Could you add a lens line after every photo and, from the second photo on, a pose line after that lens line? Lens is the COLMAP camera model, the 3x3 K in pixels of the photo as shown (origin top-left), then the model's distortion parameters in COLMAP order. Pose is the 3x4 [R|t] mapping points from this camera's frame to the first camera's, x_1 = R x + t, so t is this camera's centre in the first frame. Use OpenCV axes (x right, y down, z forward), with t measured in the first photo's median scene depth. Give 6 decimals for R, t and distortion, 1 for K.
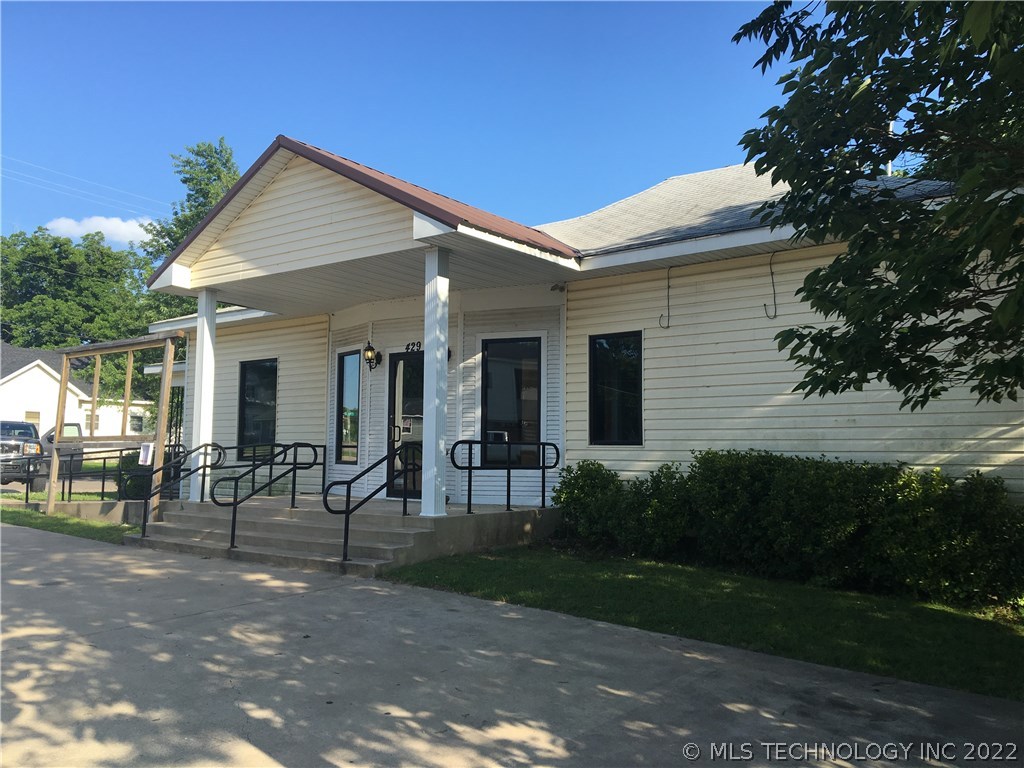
lens RADIAL K [[862.3, 0, 512.8], [0, 862.3, 383.6], [0, 0, 1]] dist [0.064103, -0.084717]
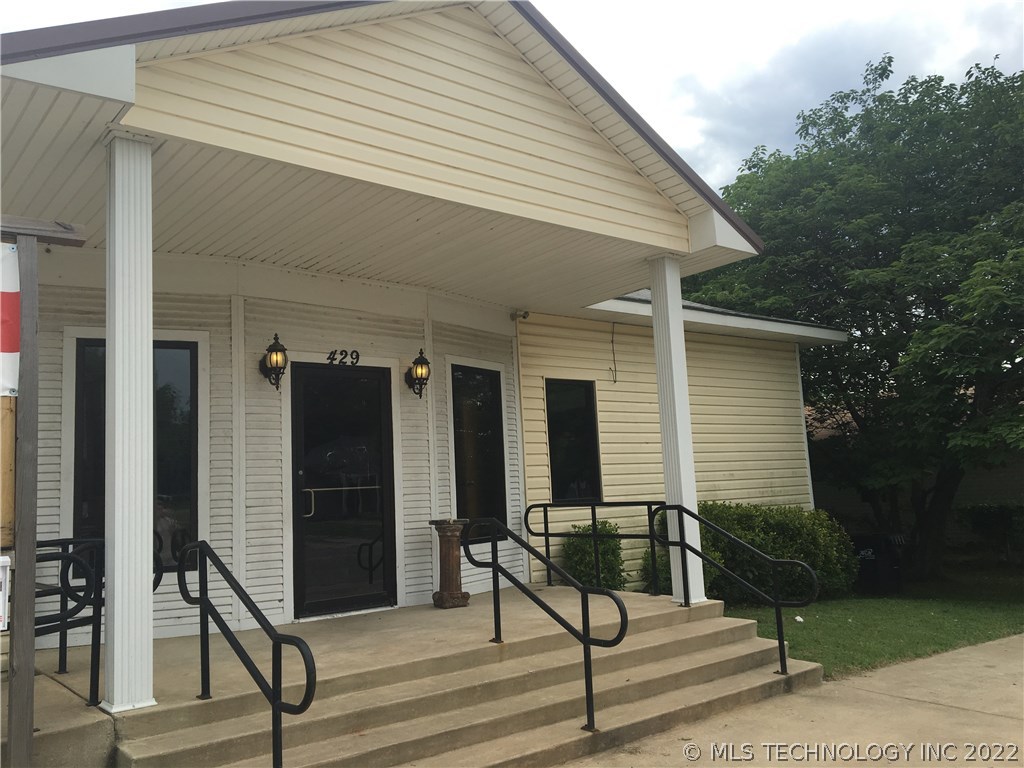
lens RADIAL K [[862.3, 0, 516.1], [0, 862.3, 386.4], [0, 0, 1]] dist [0.064103, -0.084717]
pose [[0.223408, 0.096685, 0.969918, -0.824608], [-0.035545, 0.995215, -0.091020, 0.035814], [-0.974077, -0.014141, 0.225776, 0.896667]]
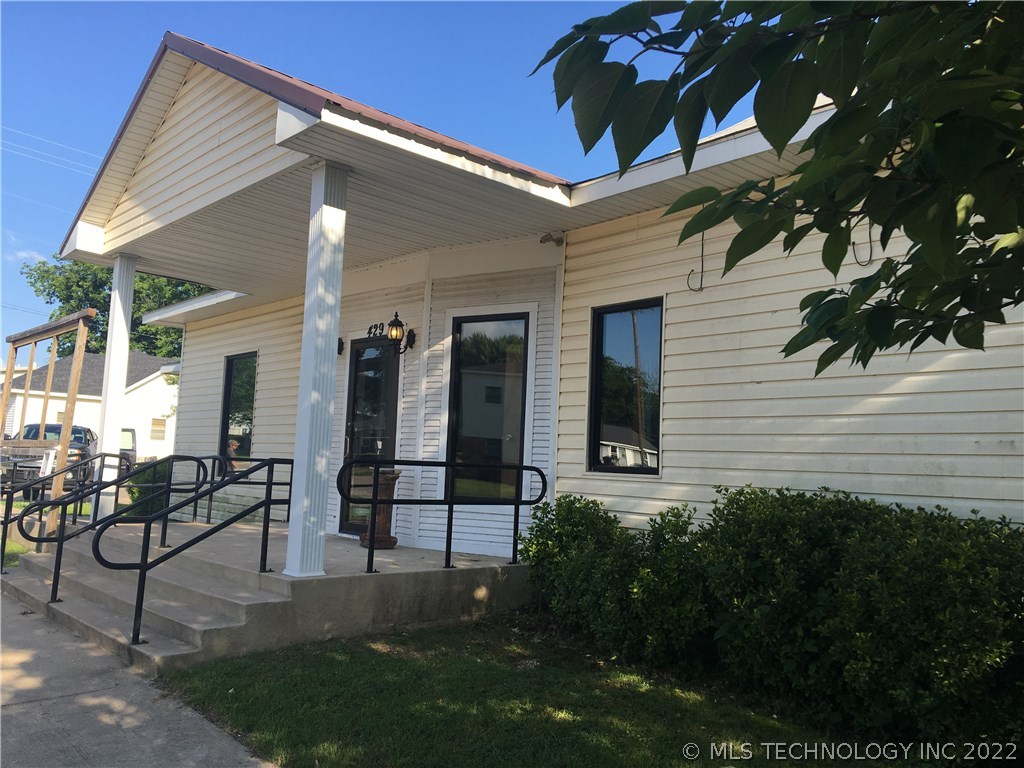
lens RADIAL K [[862.3, 0, 515.9], [0, 862.3, 382.1], [0, 0, 1]] dist [0.064103, -0.084717]
pose [[0.984472, 0.014531, -0.174938, 0.159958], [-0.018732, 0.999574, -0.022388, 0.019605], [0.174538, 0.025317, 0.984325, 0.357314]]
